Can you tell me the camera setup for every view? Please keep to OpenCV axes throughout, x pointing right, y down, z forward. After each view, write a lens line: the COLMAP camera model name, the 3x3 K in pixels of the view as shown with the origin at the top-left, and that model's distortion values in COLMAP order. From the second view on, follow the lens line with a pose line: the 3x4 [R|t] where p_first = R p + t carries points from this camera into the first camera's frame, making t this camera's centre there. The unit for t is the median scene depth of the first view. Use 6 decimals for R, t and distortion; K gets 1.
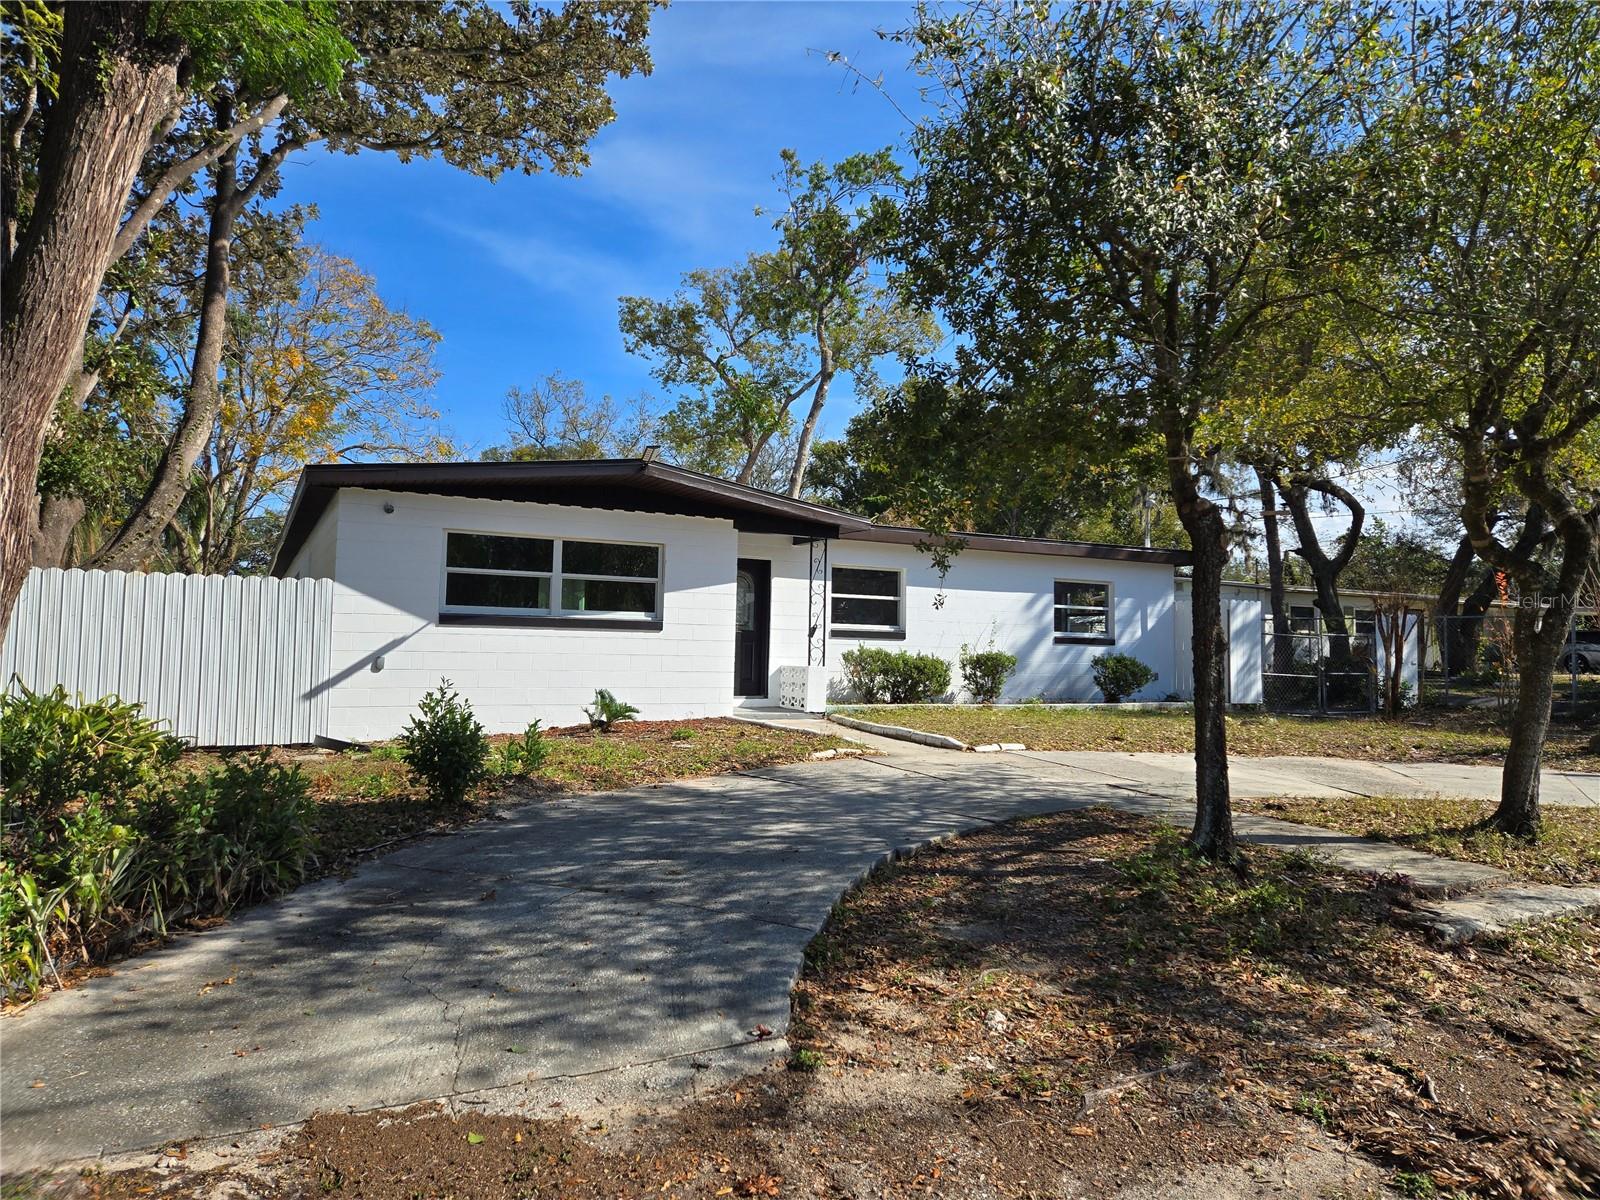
lens RADIAL K [[1058.0, 0, 805.5], [0, 1058.0, 596.1], [0, 0, 1]] dist [0.073548, -0.060376]
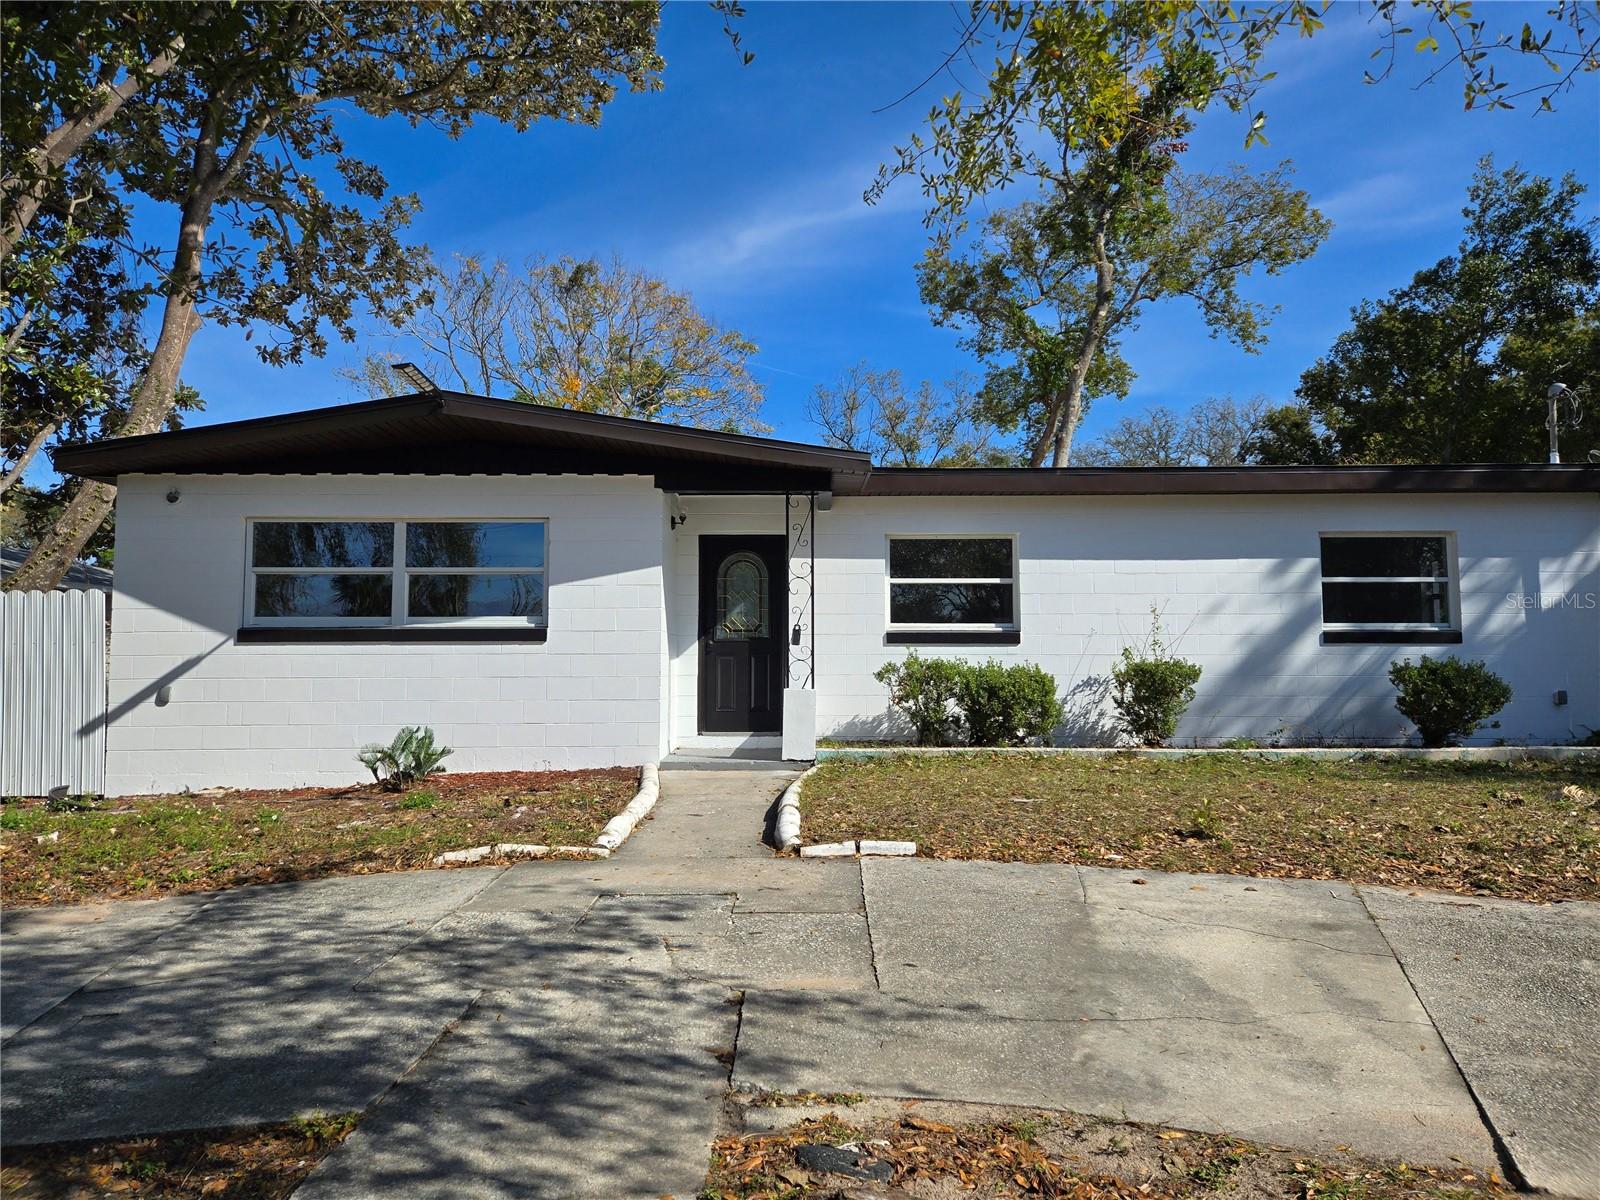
lens RADIAL K [[1058.0, 0, 807.9], [0, 1058.0, 596.9], [0, 0, 1]] dist [0.073548, -0.060376]
pose [[0.886256, -0.051676, -0.460304, 0.282738], [0.044261, 0.998658, -0.026895, 0.024938], [0.461076, 0.003462, 0.887354, 0.381432]]
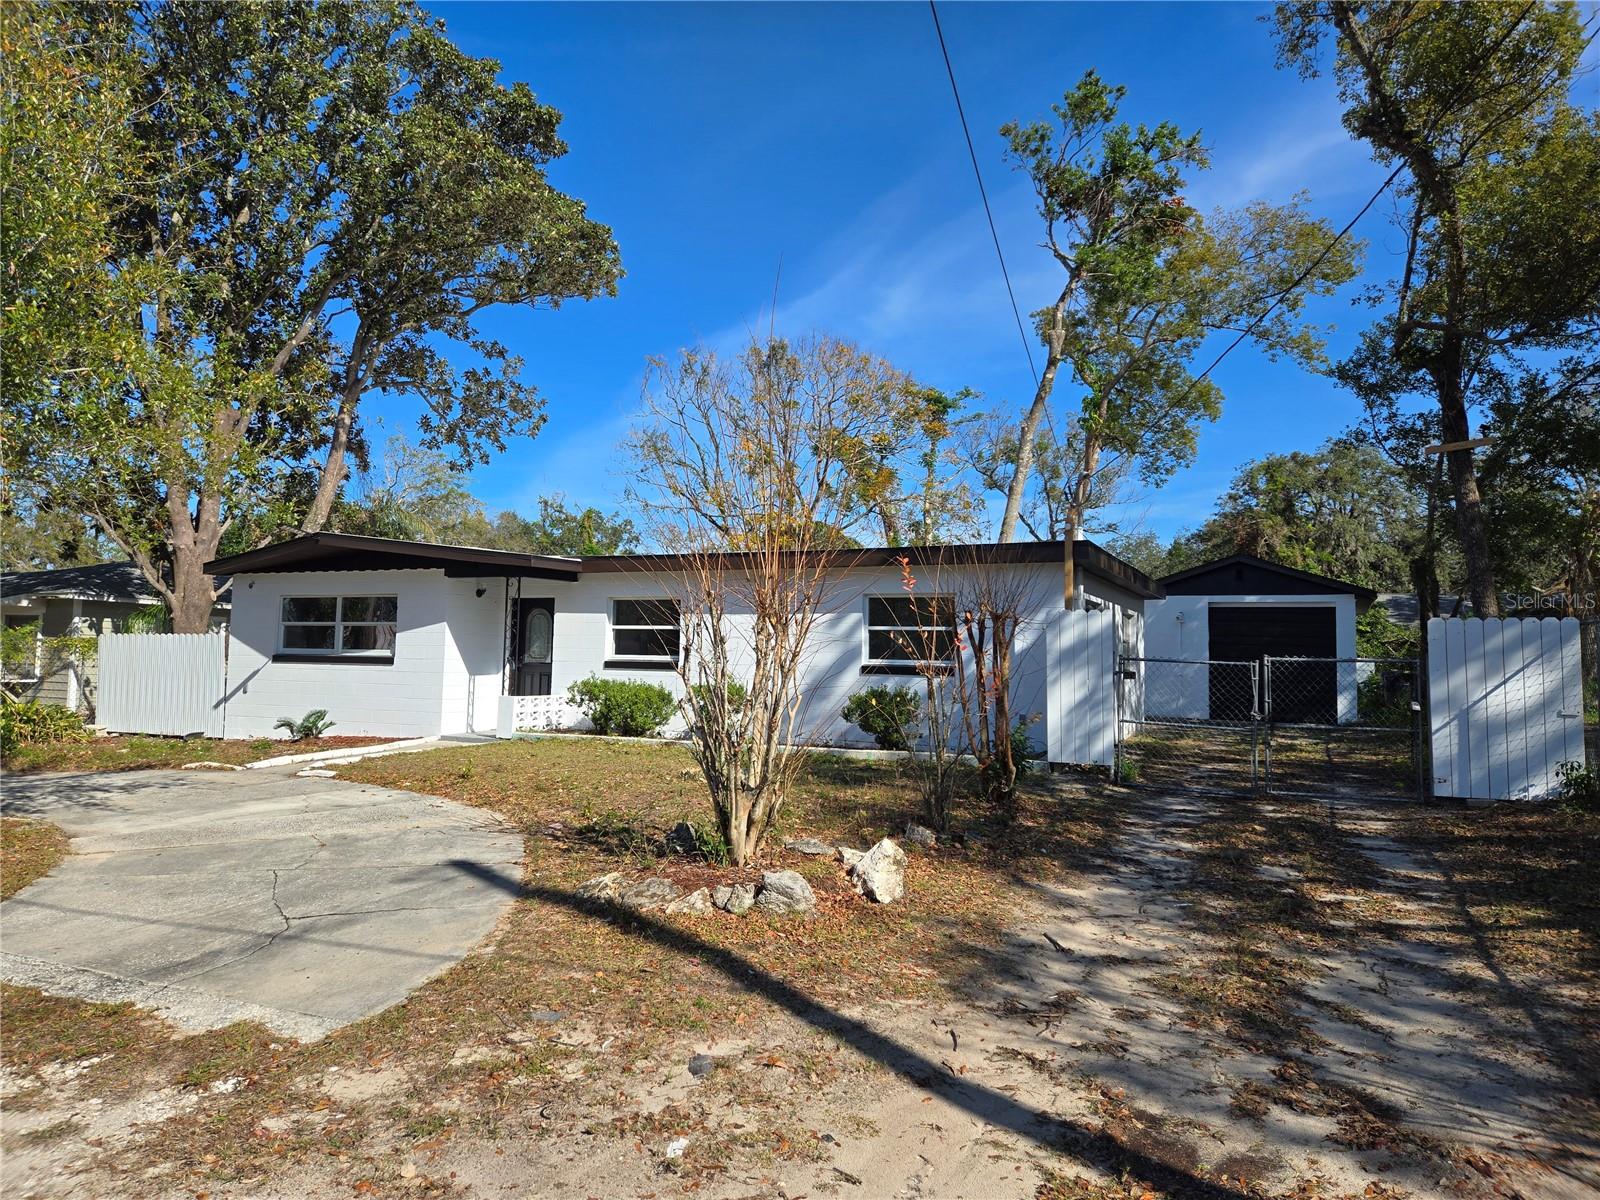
lens RADIAL K [[1058.0, 0, 792.0], [0, 1058.0, 587.4], [0, 0, 1]] dist [0.073548, -0.060376]
pose [[0.598924, -0.063994, -0.798245, 0.946935], [0.036558, 0.997948, -0.052574, 0.021221], [0.799971, 0.002305, 0.600035, 0.518848]]
